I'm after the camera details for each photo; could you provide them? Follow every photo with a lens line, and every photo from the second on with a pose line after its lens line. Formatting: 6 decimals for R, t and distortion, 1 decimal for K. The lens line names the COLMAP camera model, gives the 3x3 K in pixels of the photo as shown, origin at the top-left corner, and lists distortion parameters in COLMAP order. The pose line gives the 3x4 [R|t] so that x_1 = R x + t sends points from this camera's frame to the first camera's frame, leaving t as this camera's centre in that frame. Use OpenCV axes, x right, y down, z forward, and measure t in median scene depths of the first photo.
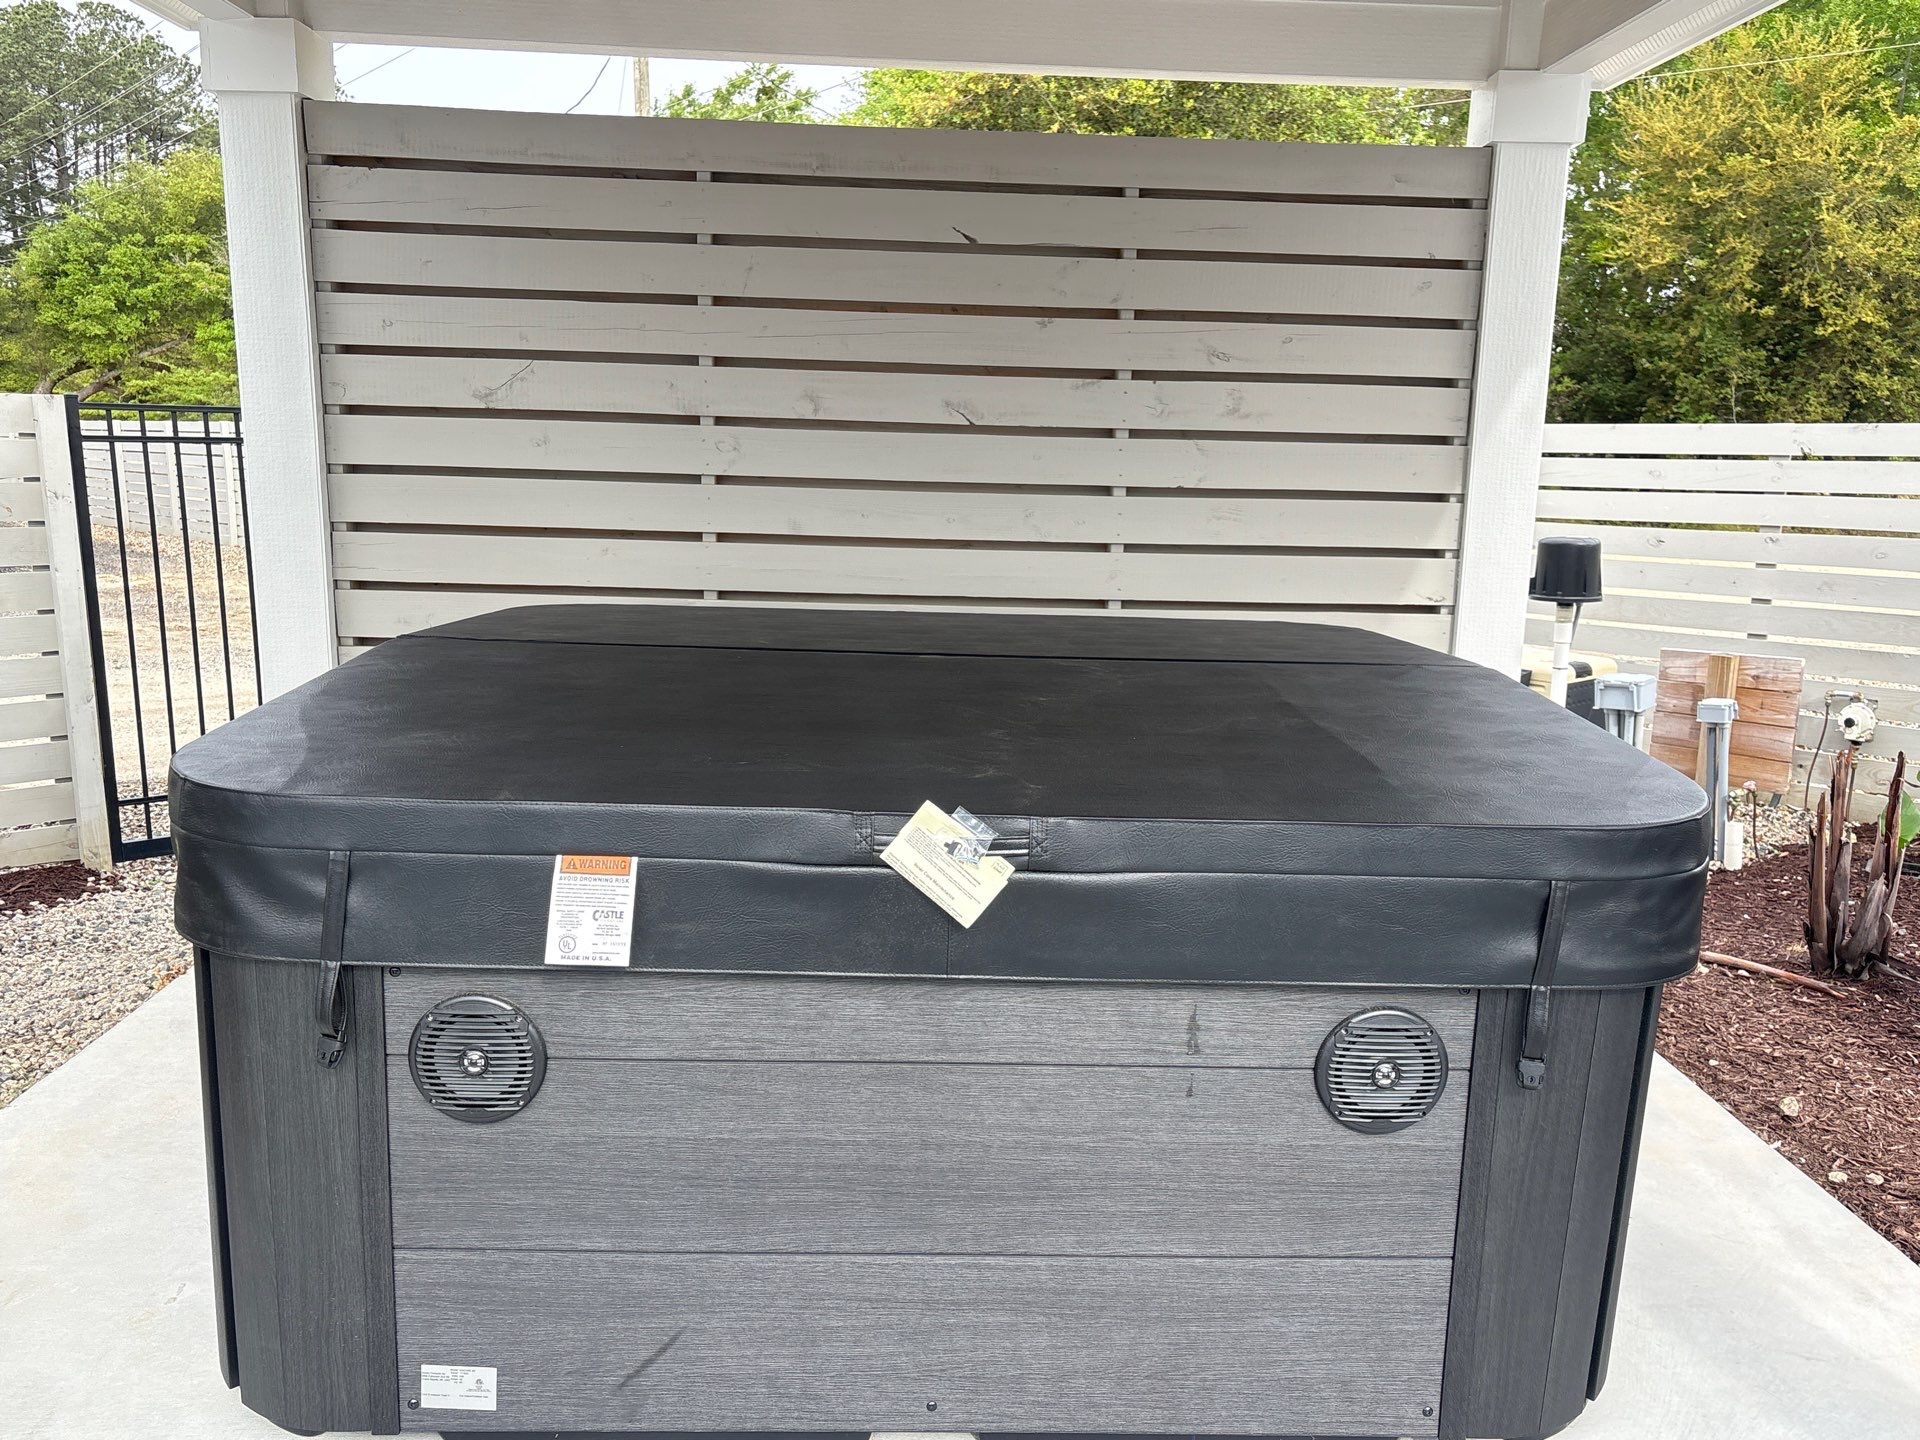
lens RADIAL K [[1374.3, 0, 962.6], [0, 1374.3, 723.4], [0, 0, 1]] dist [0.029145, -0.023137]
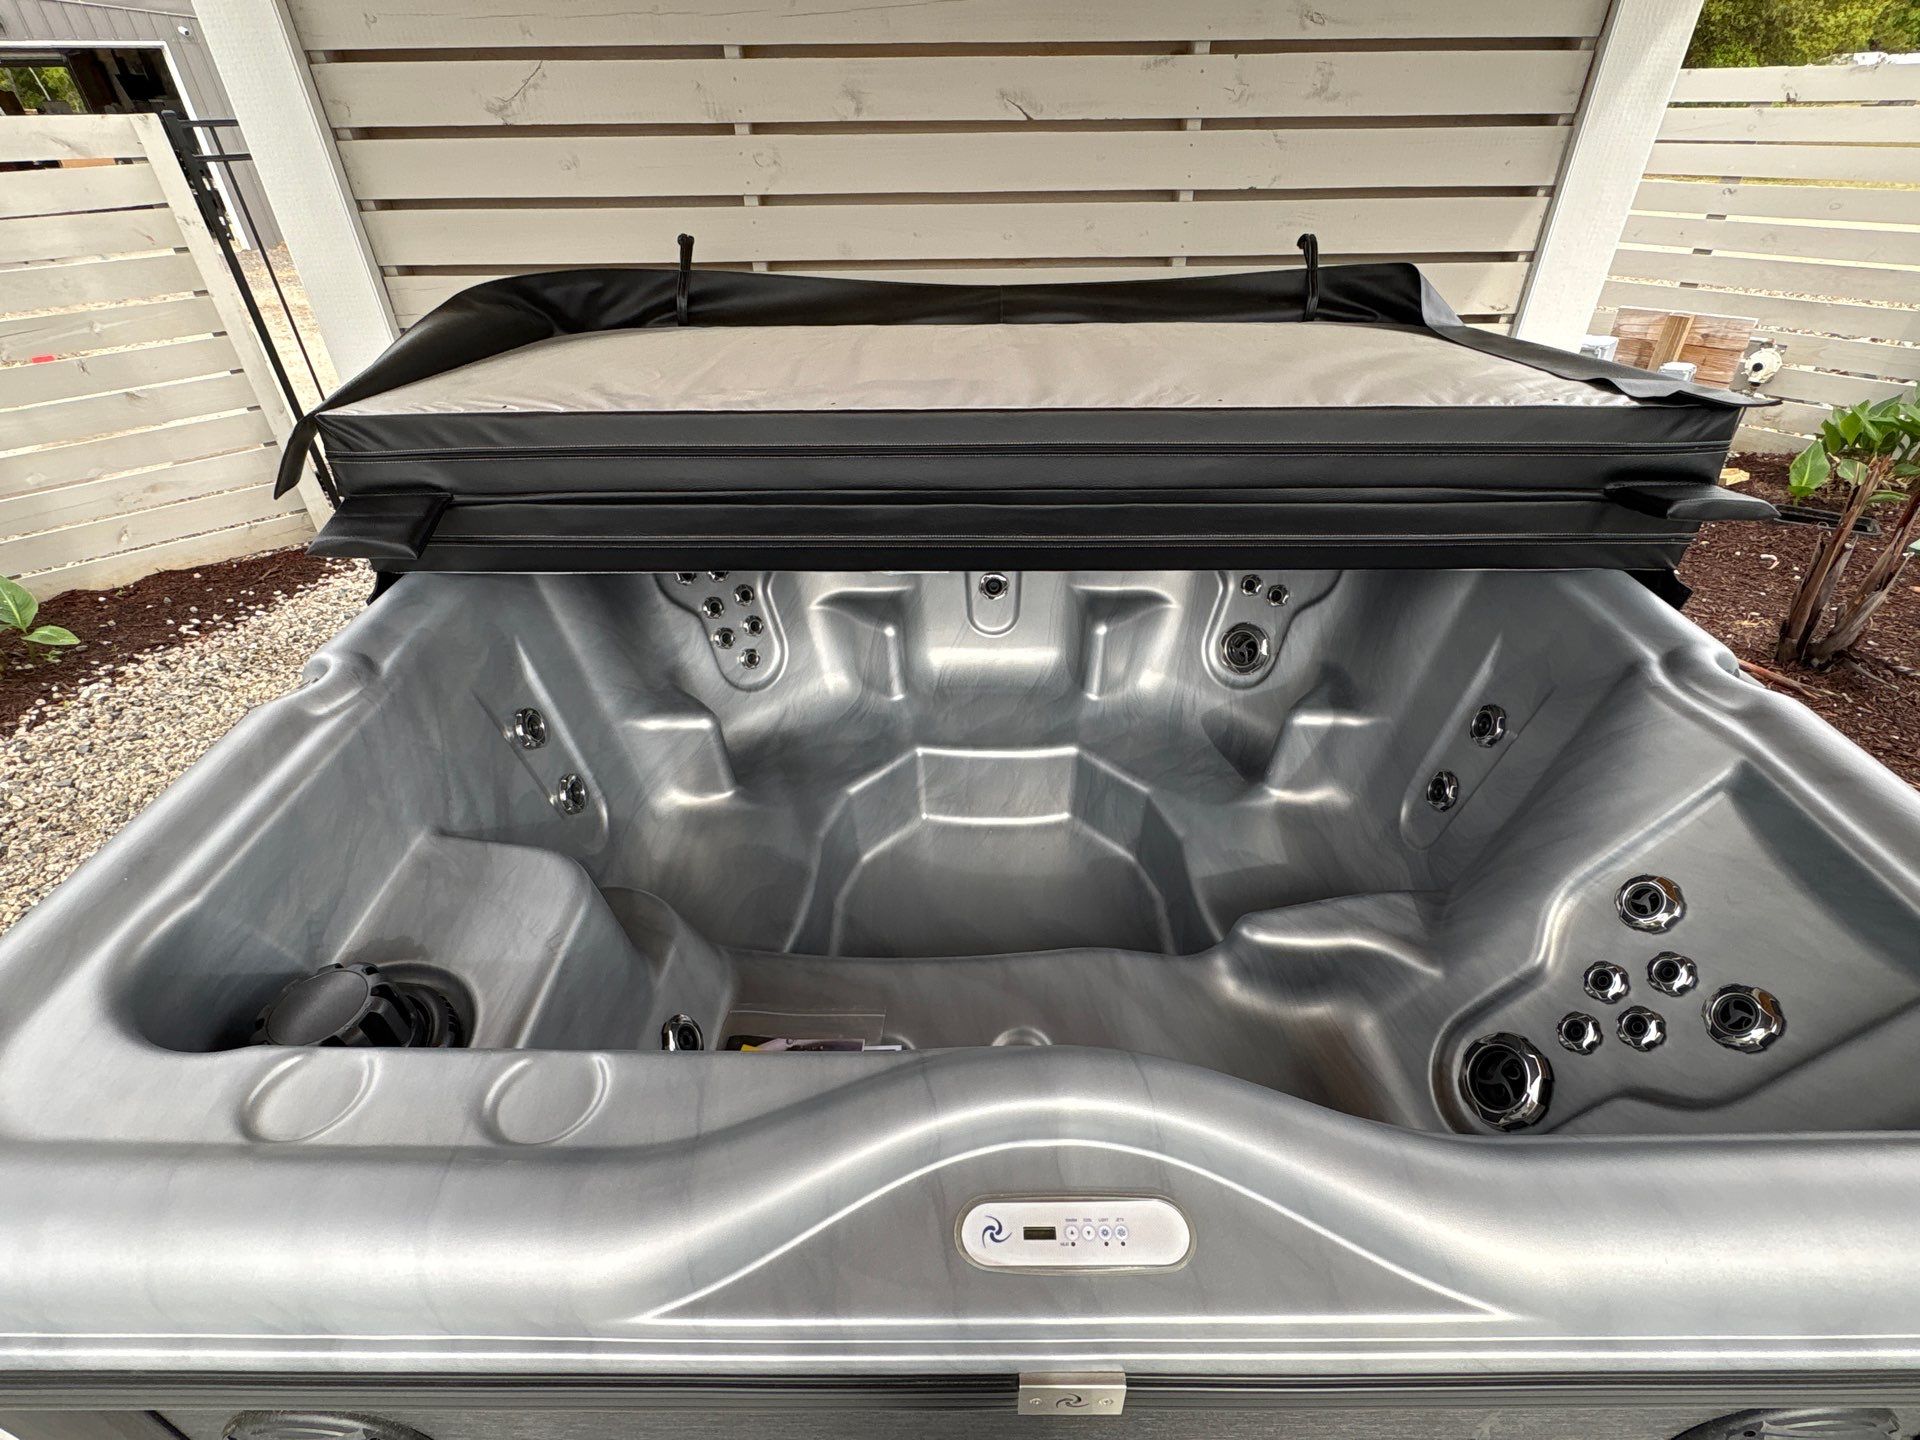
lens RADIAL K [[911.2, 0, 966.8], [0, 911.2, 722.5], [0, 0, 1]] dist [-0.005841, -0.000054]
pose [[0.998996, -0.014503, -0.042385, -0.014888], [0.029895, 0.920474, 0.389658, -0.084024], [0.033363, -0.390534, 0.919984, 0.282962]]
